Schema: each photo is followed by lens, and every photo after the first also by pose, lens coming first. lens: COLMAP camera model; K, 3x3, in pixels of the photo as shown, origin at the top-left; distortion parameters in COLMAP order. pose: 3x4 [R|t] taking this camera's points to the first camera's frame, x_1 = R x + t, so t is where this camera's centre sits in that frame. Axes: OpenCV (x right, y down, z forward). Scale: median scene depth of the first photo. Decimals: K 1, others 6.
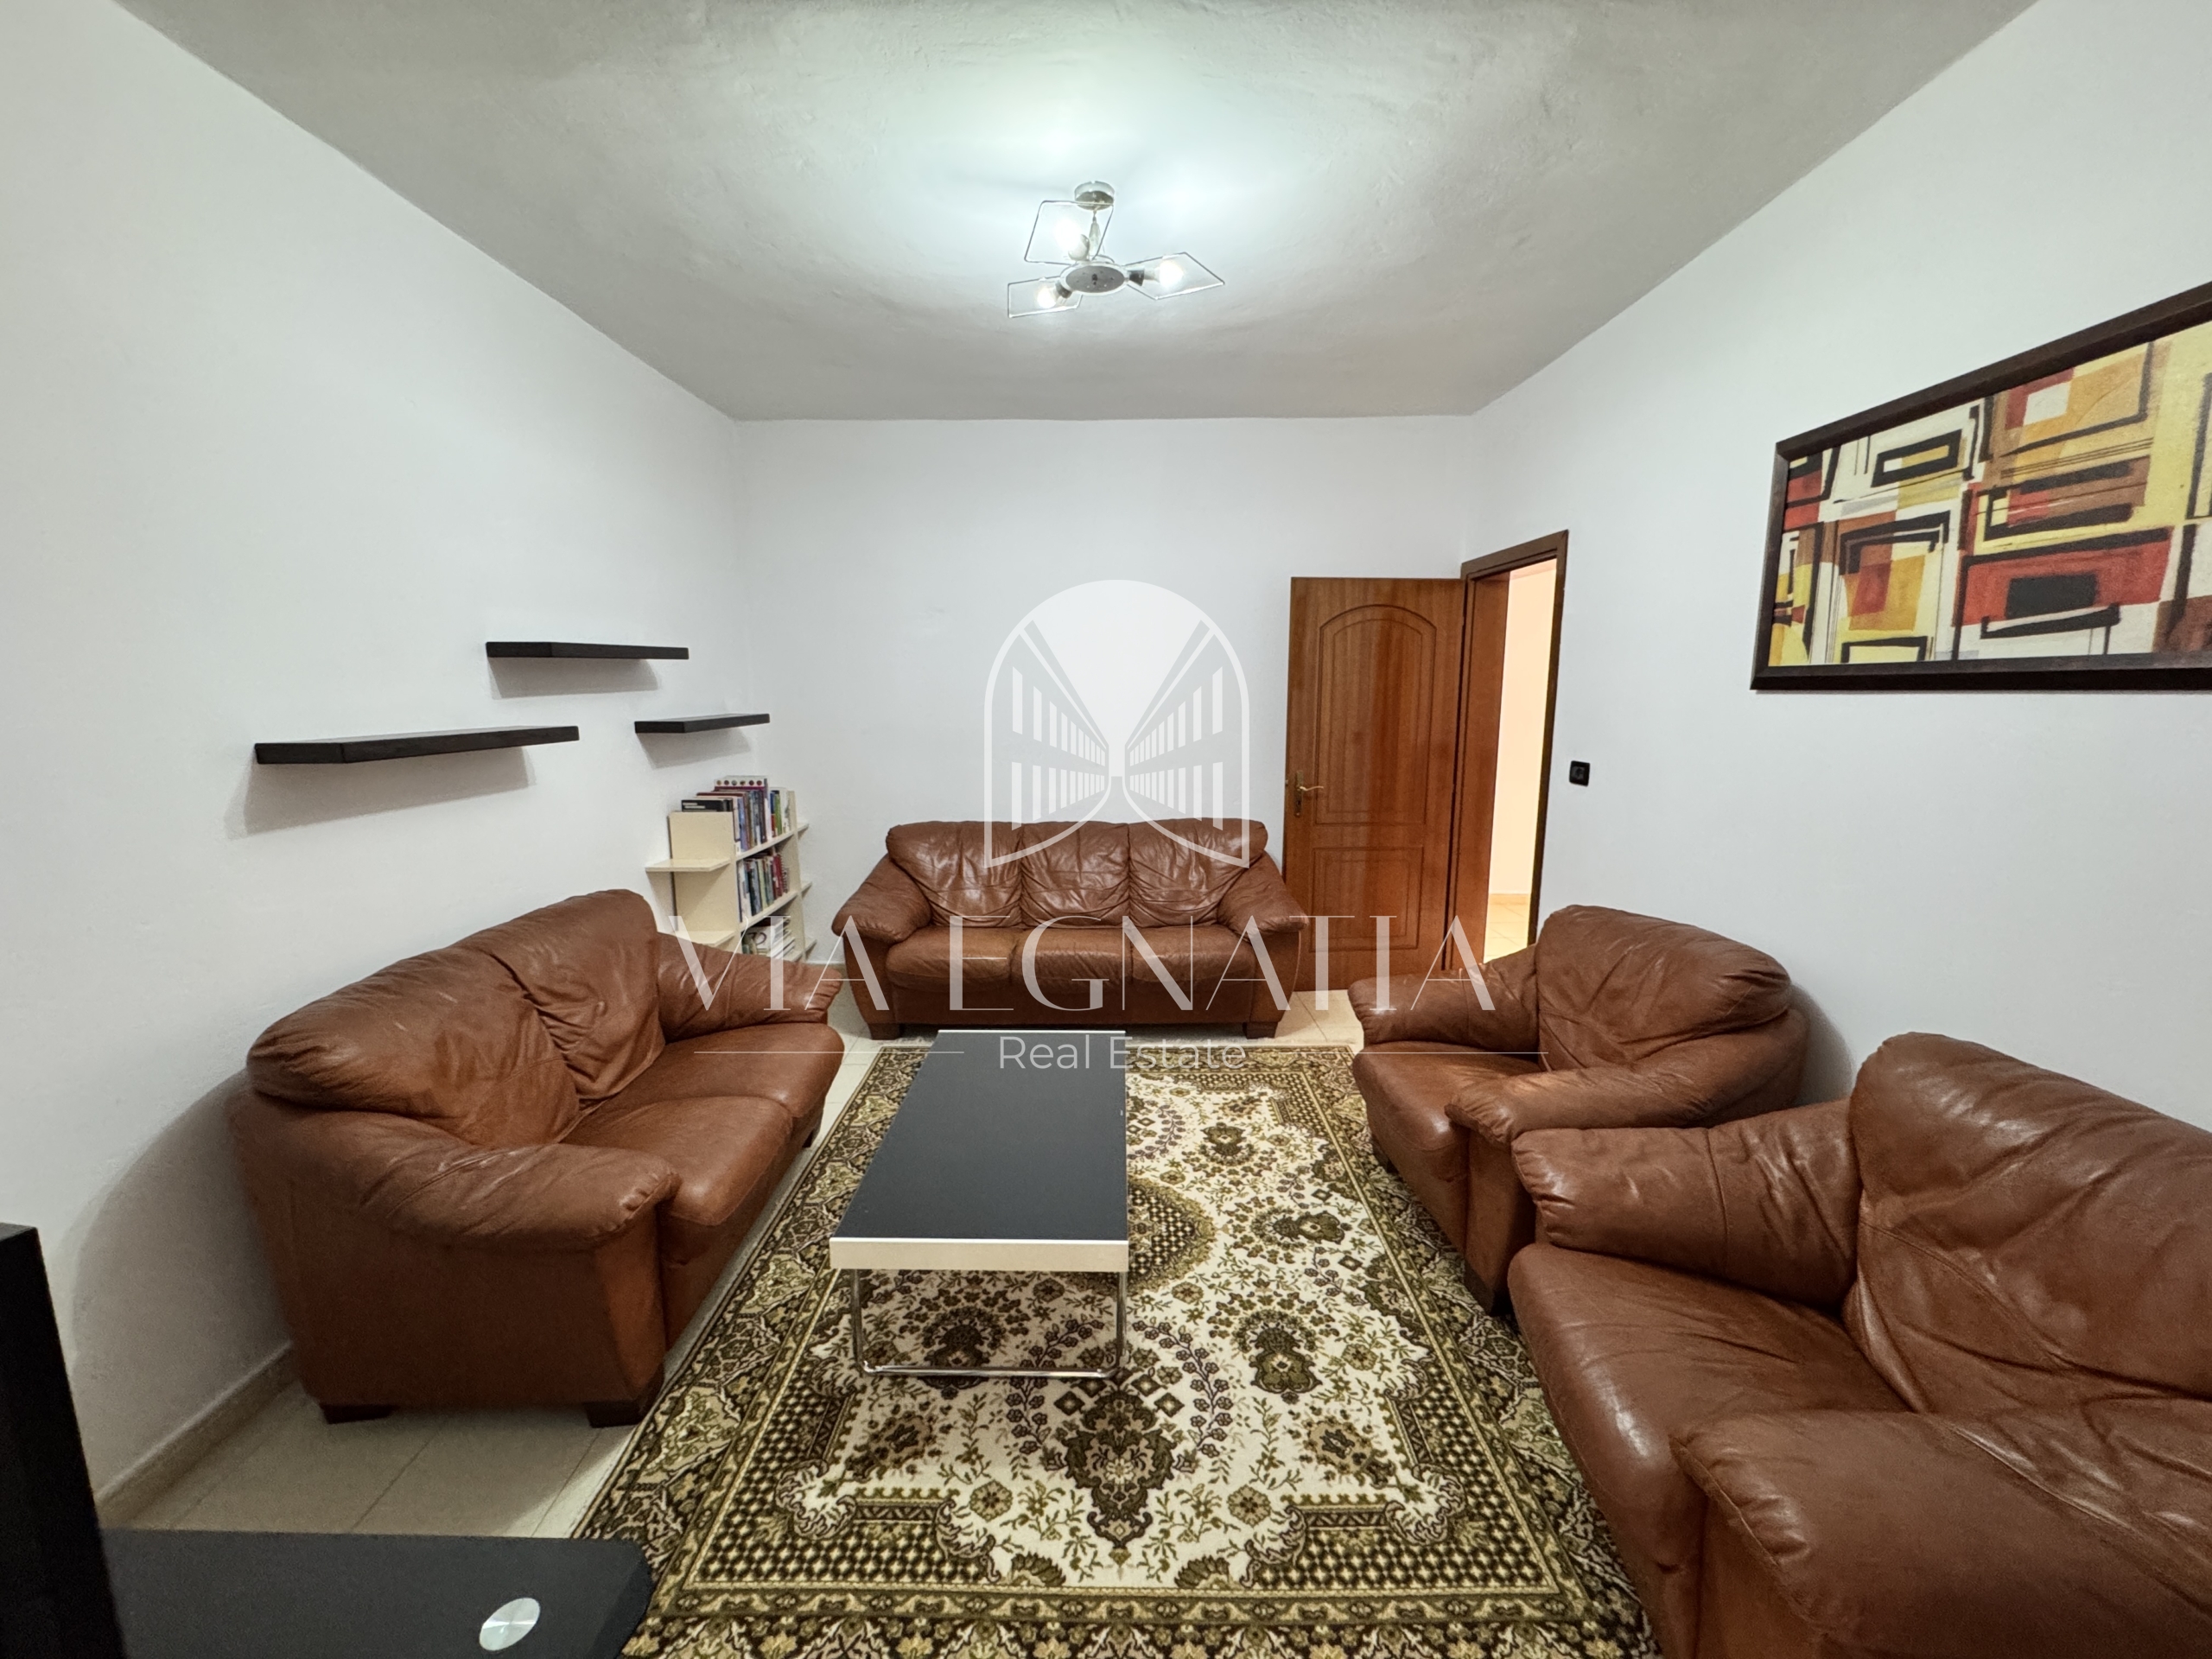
lens RADIAL K [[884.4, 0, 1103.7], [0, 884.4, 824.8], [0, 0, 1]] dist [-0.001926, 0.000014]
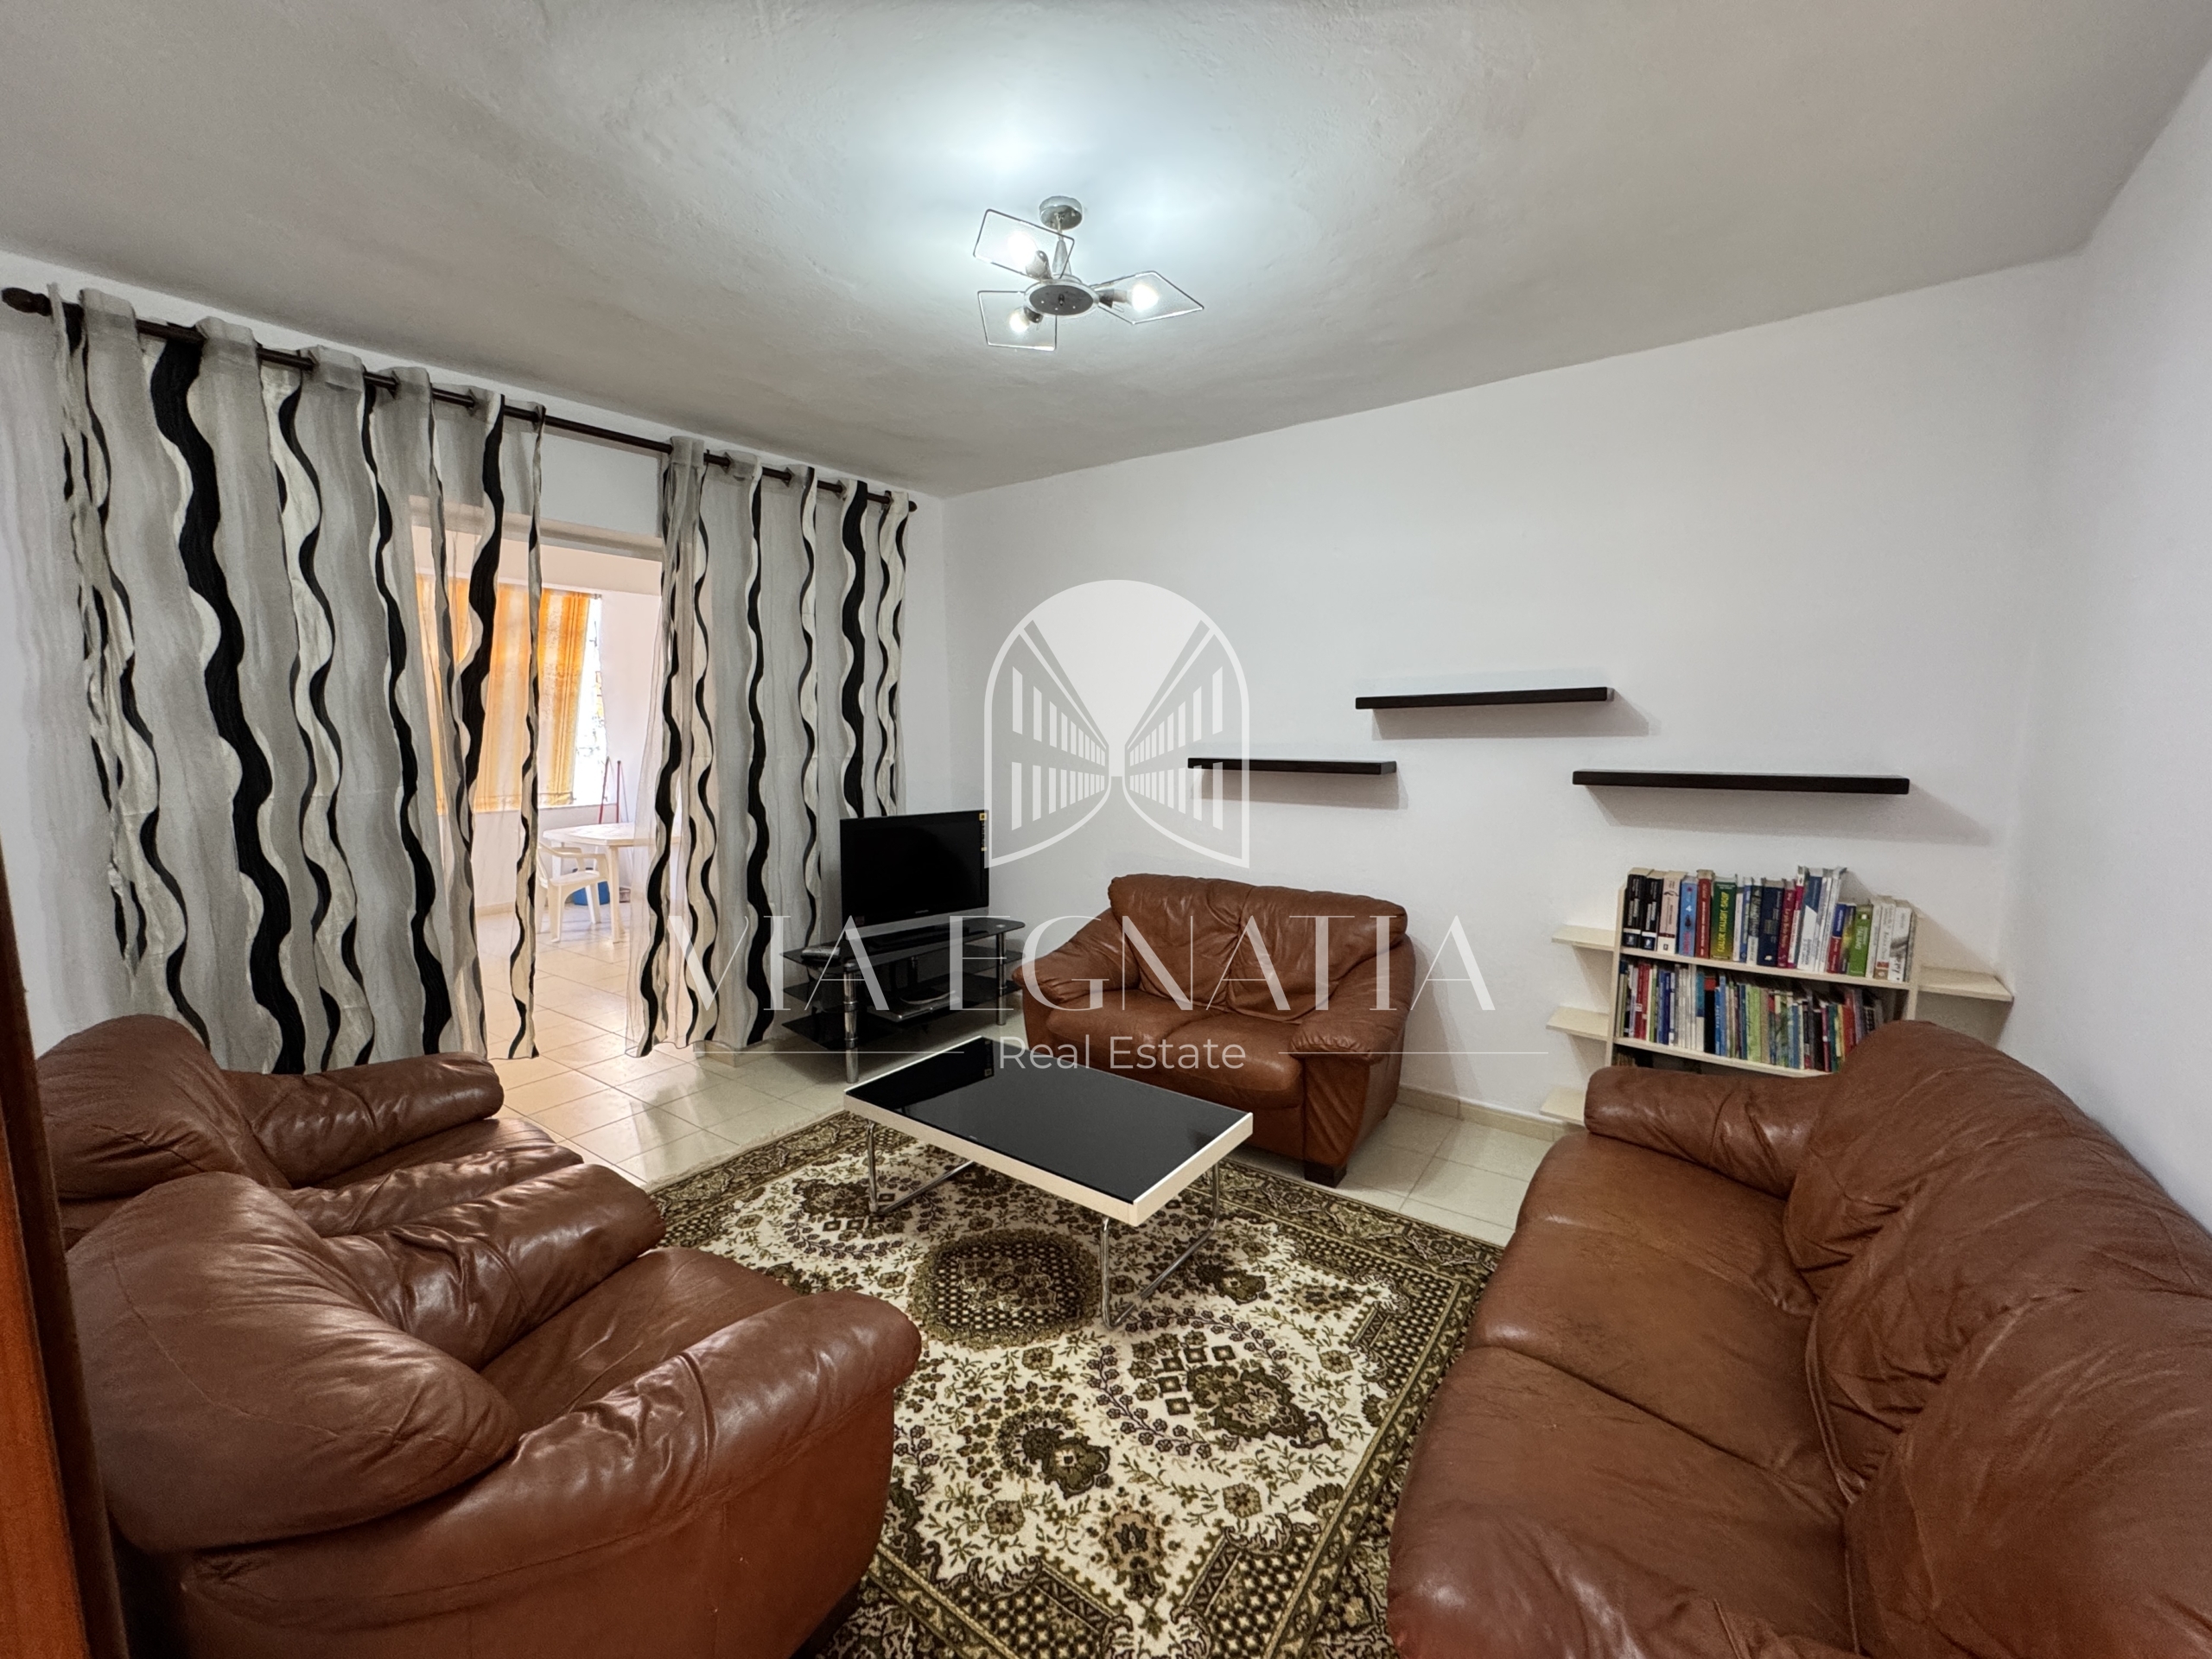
lens RADIAL K [[884.4, 0, 1103.5], [0, 884.4, 827.5], [0, 0, 1]] dist [-0.001926, 0.000014]
pose [[-0.576806, 0.098598, -0.810909, 0.650291], [-0.125298, 0.970263, 0.207100, -0.234646], [0.807214, 0.221062, -0.547300, 1.406211]]
